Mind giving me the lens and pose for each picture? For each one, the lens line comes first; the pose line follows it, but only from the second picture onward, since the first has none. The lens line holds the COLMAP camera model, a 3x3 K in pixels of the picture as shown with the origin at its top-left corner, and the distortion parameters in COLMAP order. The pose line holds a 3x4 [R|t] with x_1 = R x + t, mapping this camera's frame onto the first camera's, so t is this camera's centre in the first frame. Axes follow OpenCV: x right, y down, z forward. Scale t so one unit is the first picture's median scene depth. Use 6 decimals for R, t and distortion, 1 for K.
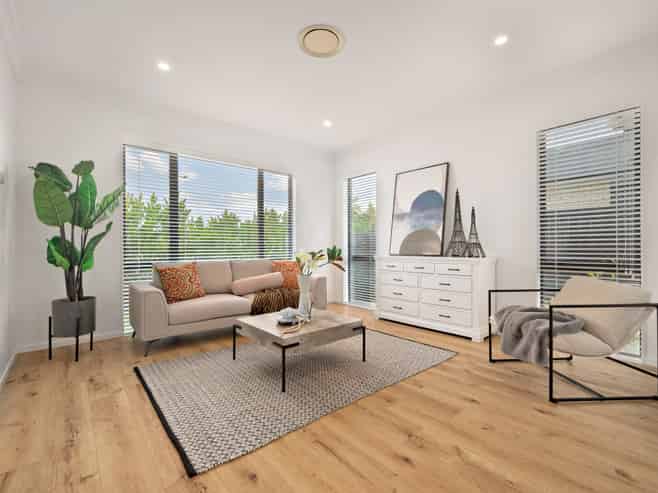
lens RADIAL K [[314.3, 0, 329.0], [0, 314.3, 246.5], [0, 0, 1]] dist [-0.034310, 0.000085]
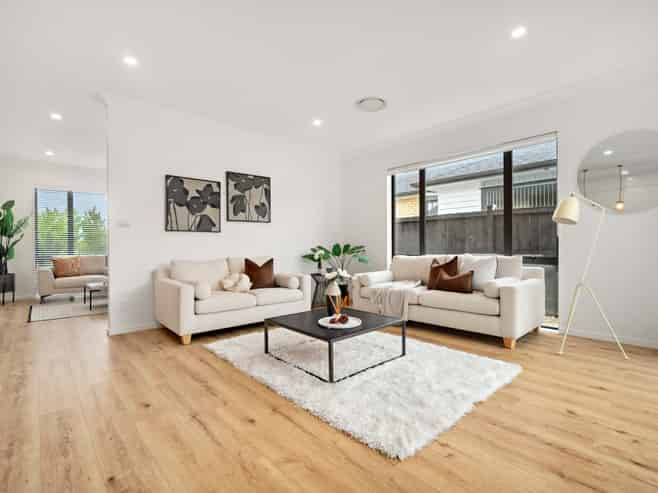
lens RADIAL K [[316.7, 0, 329.0], [0, 316.7, 246.5], [0, 0, 1]] dist [-0.029376, -0.000596]
pose [[0.999944, 0.010061, -0.003287, 1.186891], [-0.010027, 0.999896, 0.010348, -0.041860], [0.003390, -0.010315, 0.999941, -0.882762]]
